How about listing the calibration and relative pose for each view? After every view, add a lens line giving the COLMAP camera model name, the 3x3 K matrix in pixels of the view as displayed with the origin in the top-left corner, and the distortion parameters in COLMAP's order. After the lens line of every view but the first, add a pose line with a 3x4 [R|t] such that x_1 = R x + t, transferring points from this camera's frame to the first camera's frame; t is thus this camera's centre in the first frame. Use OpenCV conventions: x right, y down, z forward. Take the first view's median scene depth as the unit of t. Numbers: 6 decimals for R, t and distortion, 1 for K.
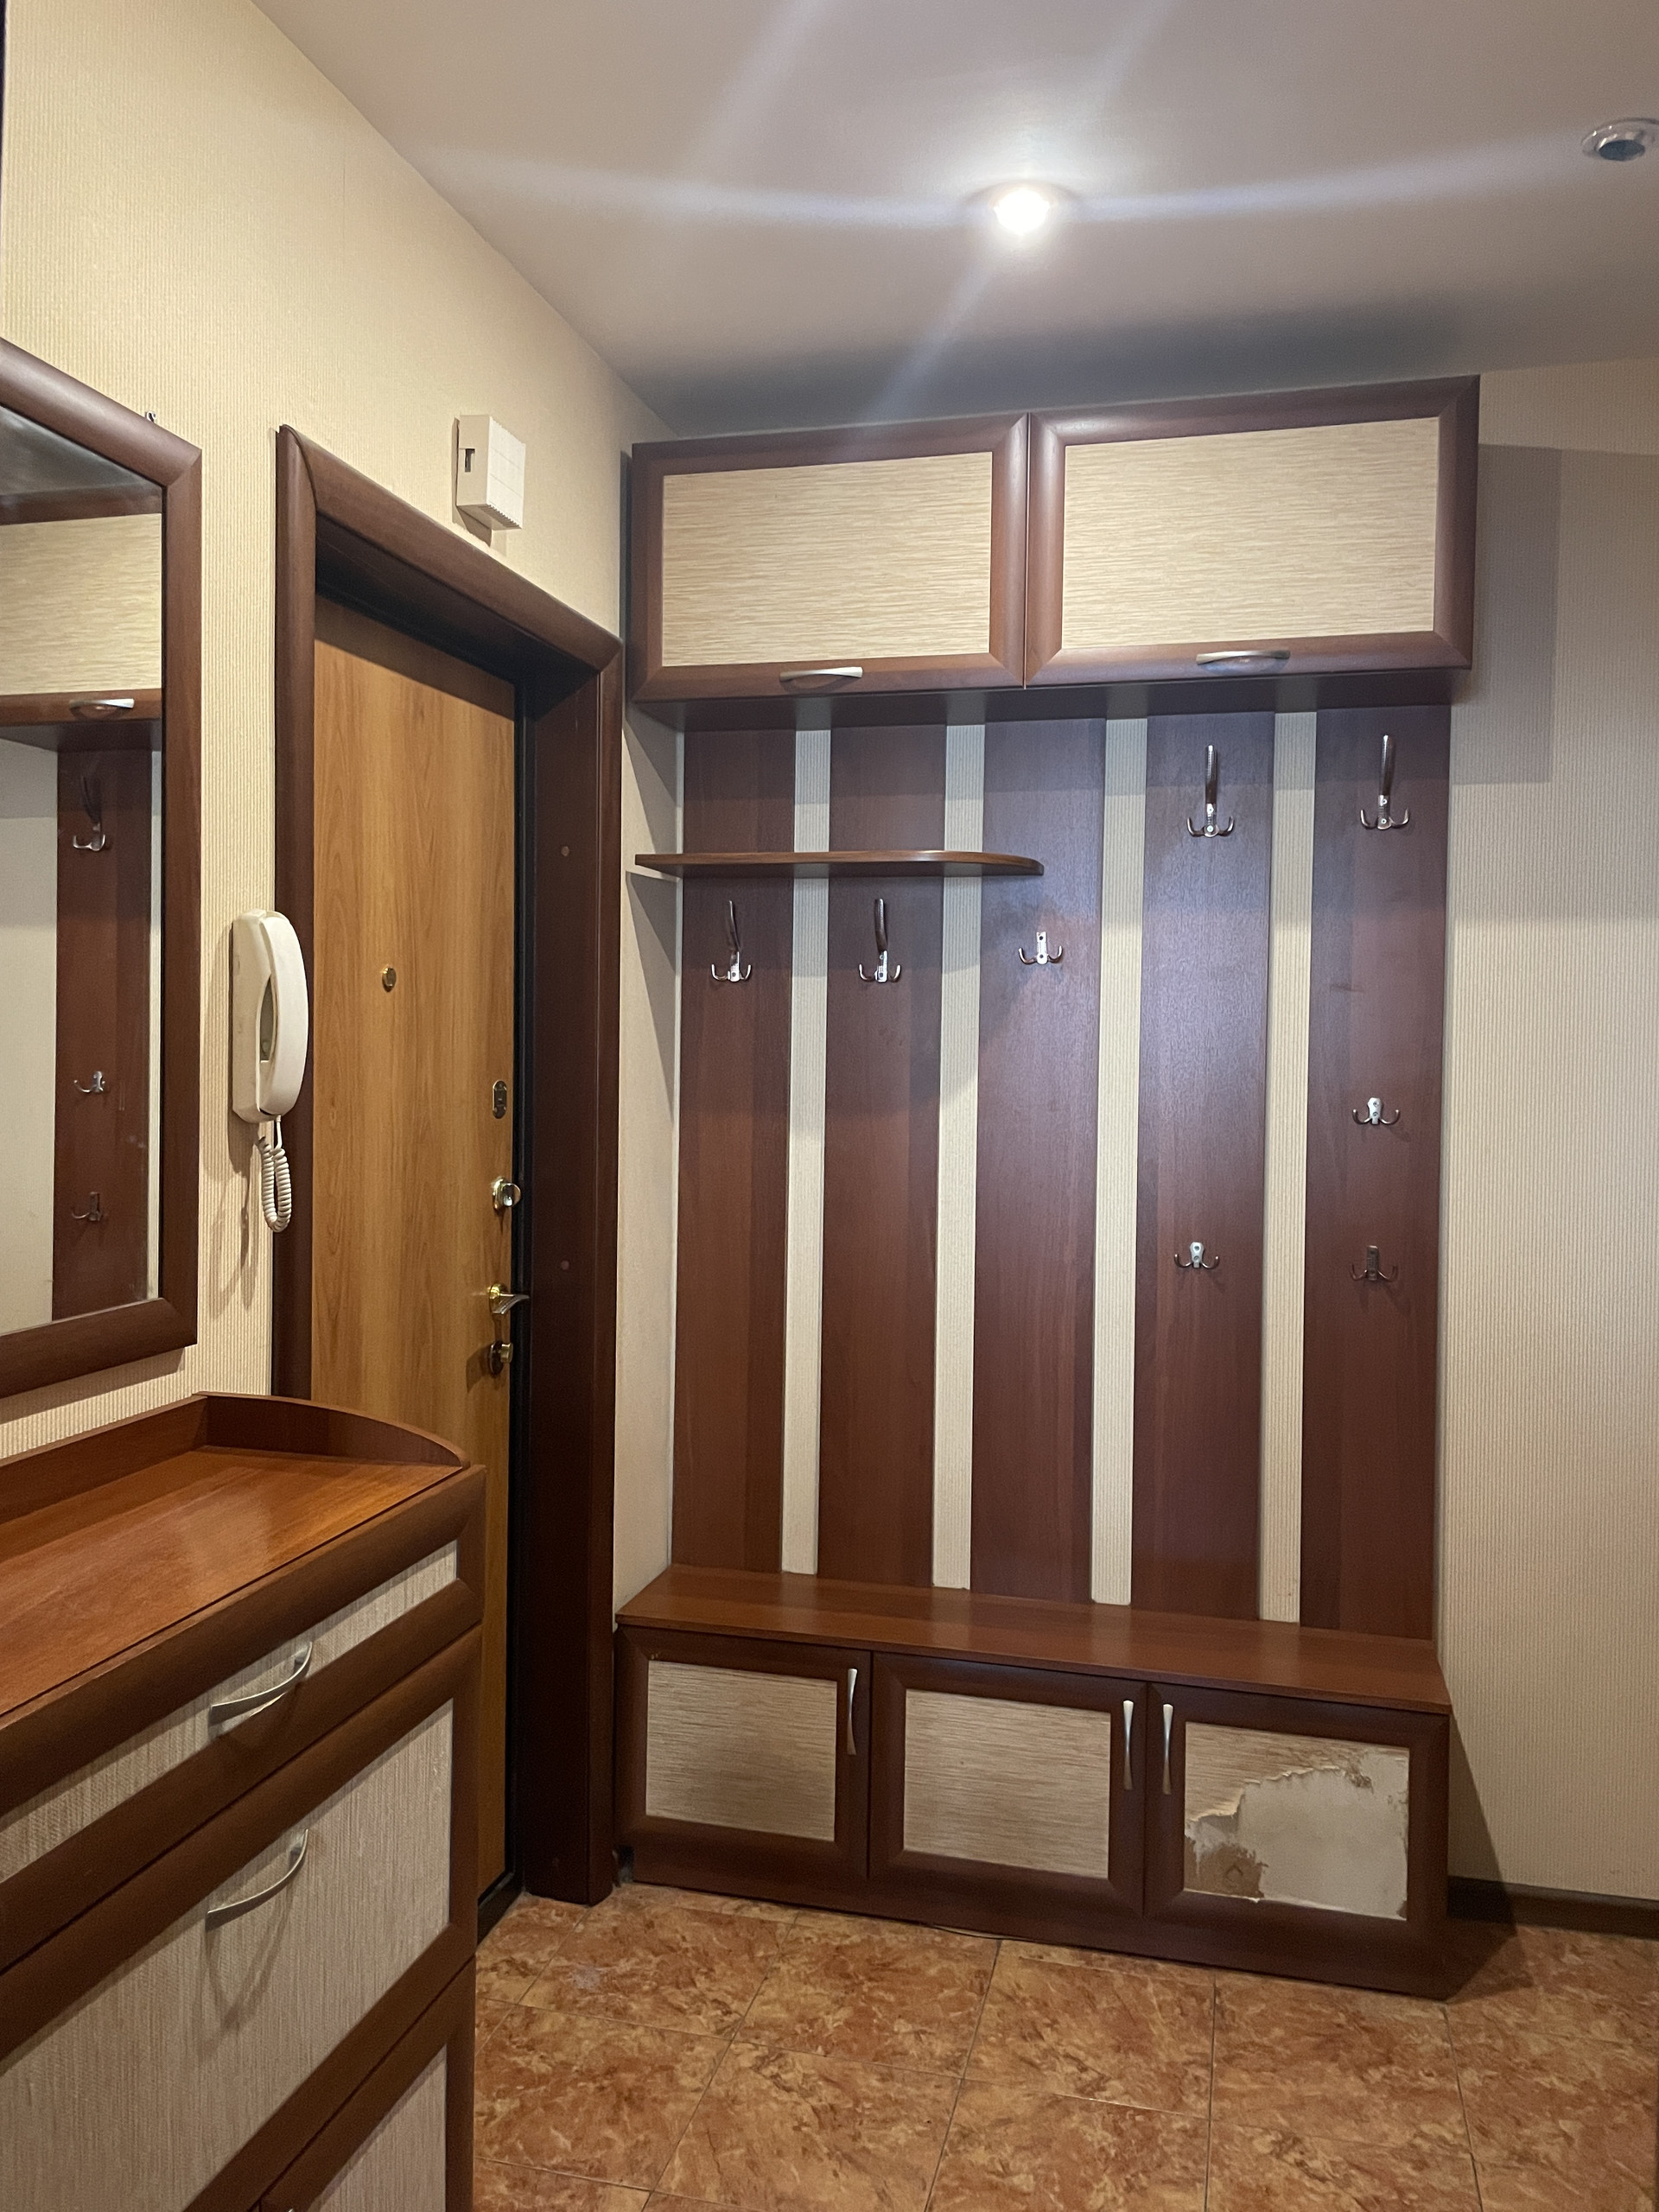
lens RADIAL K [[1681.5, 0, 847.2], [0, 1681.5, 1093.9], [0, 0, 1]] dist [0.030544, -0.025221]
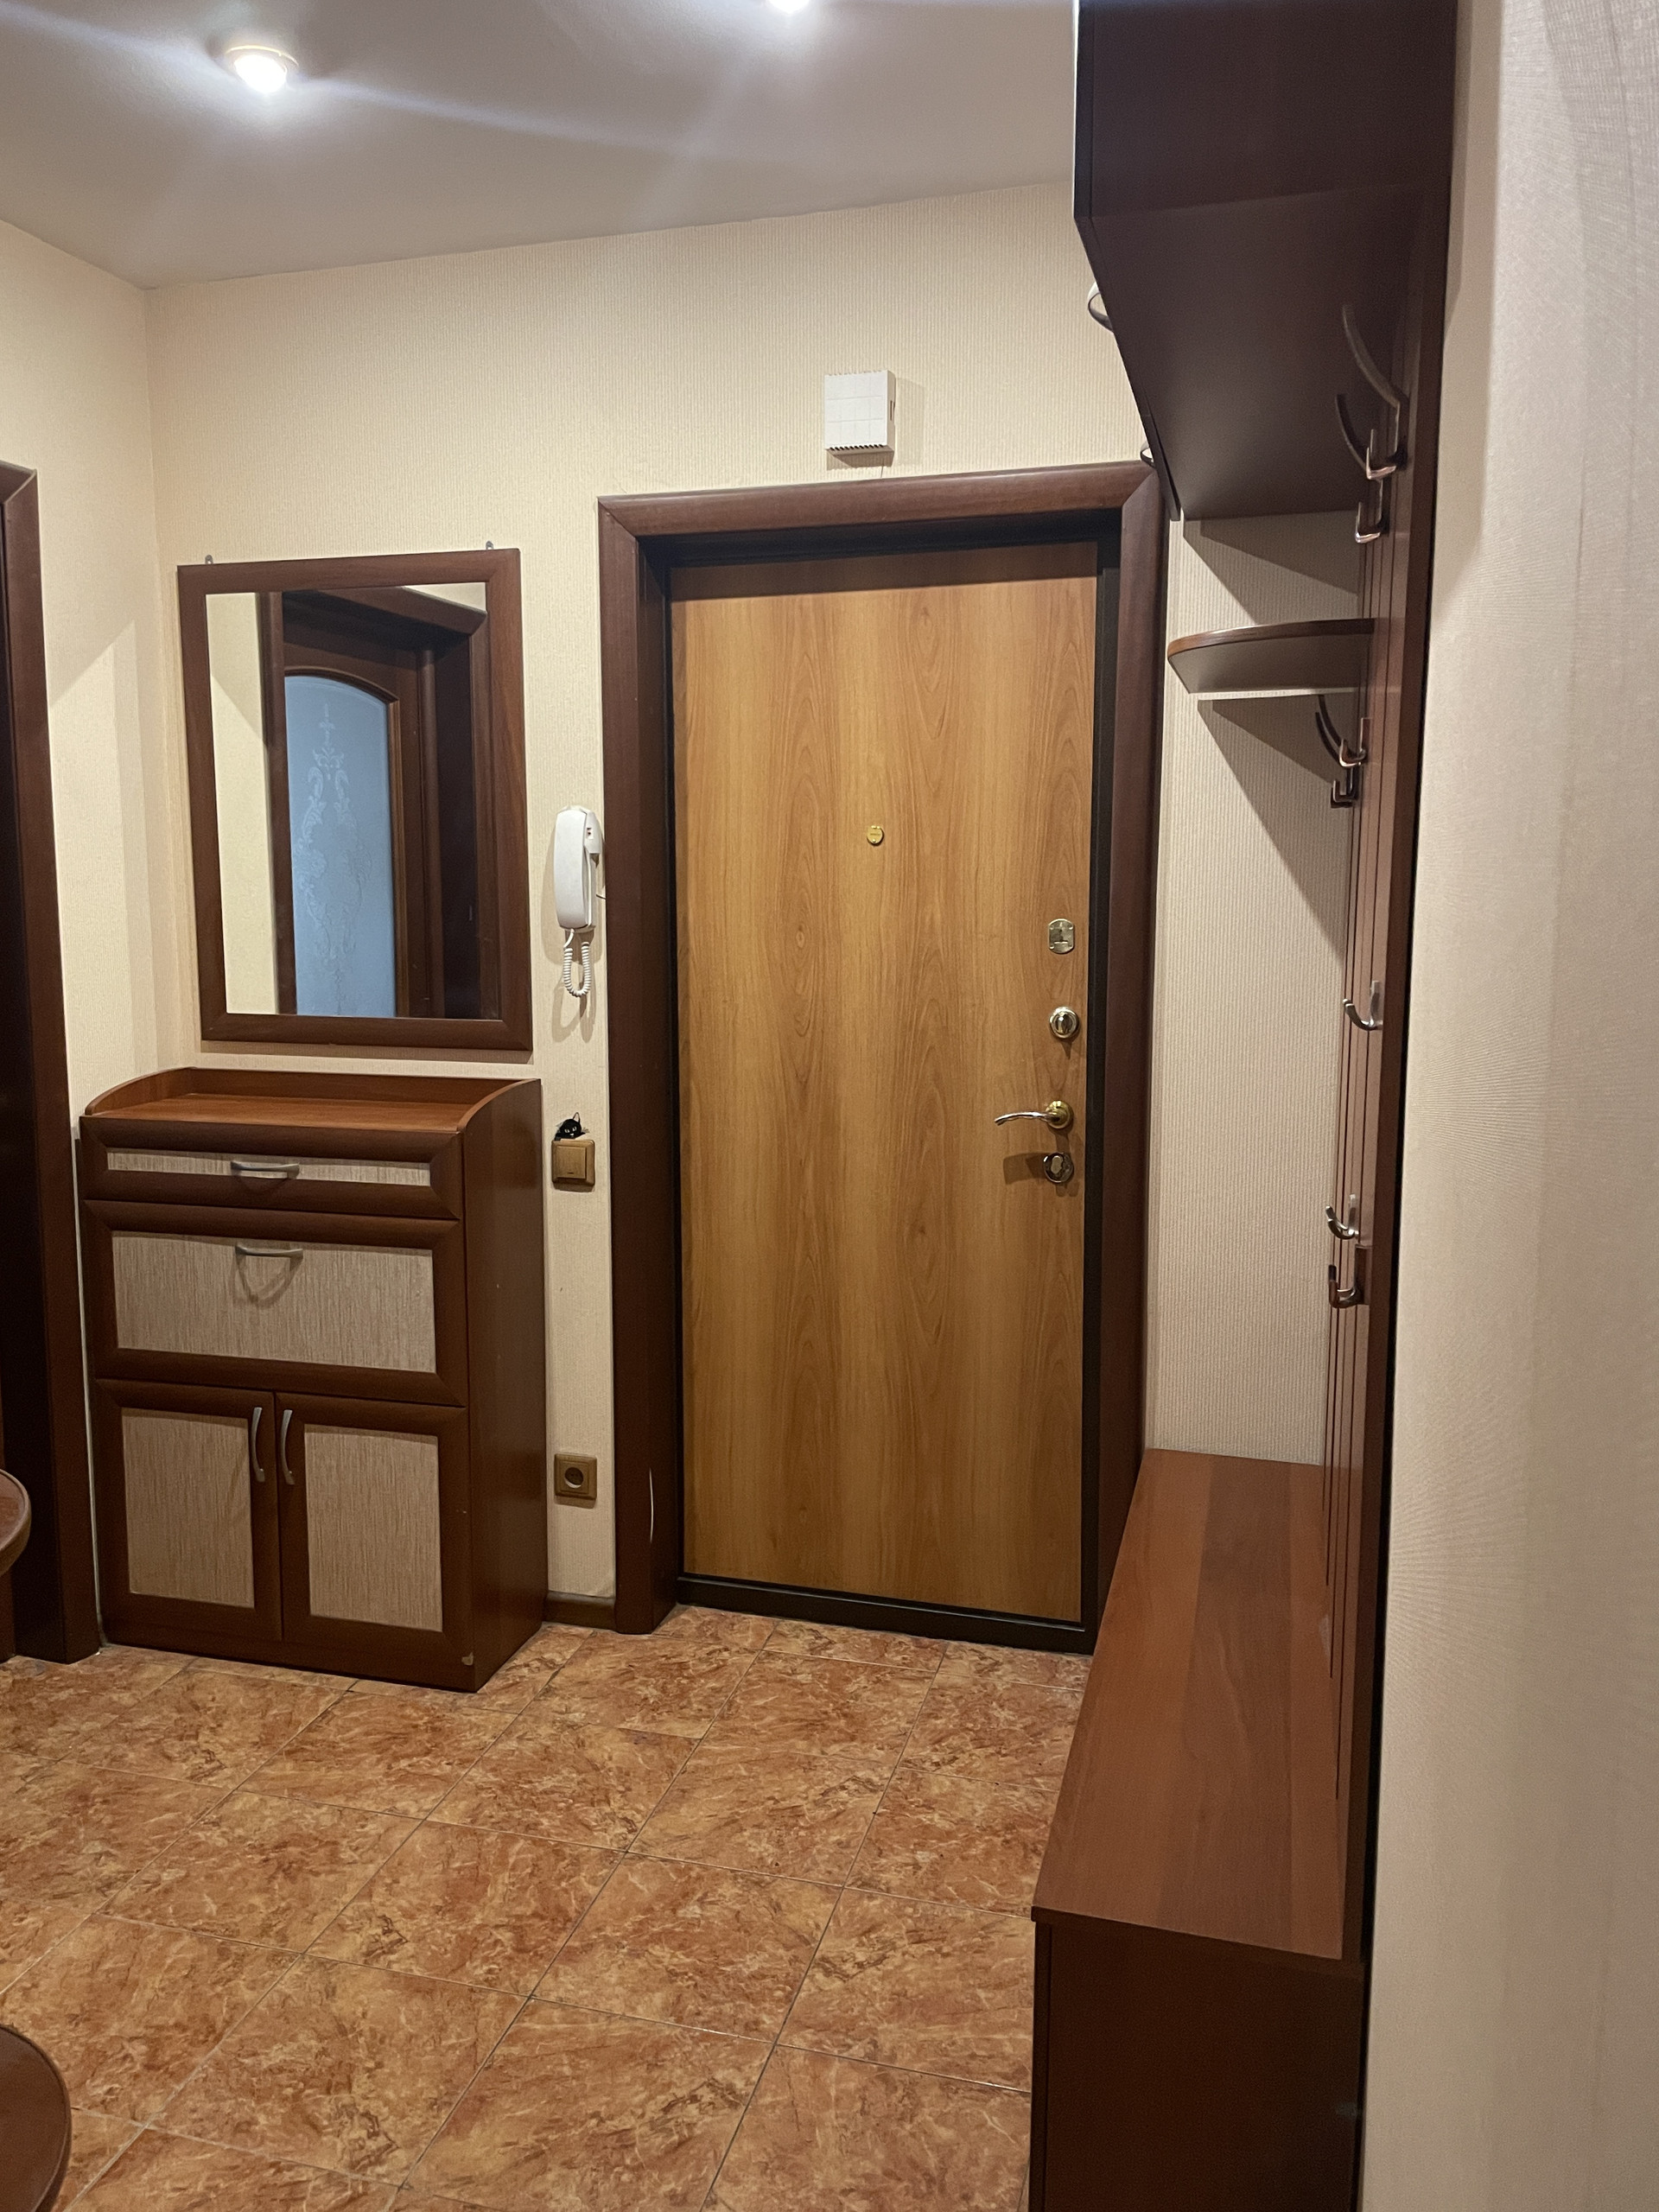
lens RADIAL K [[1681.5, 0, 844.4], [0, 1681.5, 1106.0], [0, 0, 1]] dist [0.030544, -0.025221]
pose [[-0.022307, 0.119444, -0.992590, 1.049516], [-0.031983, 0.992244, 0.120121, -0.016520], [0.999239, 0.034425, -0.018314, 1.016978]]
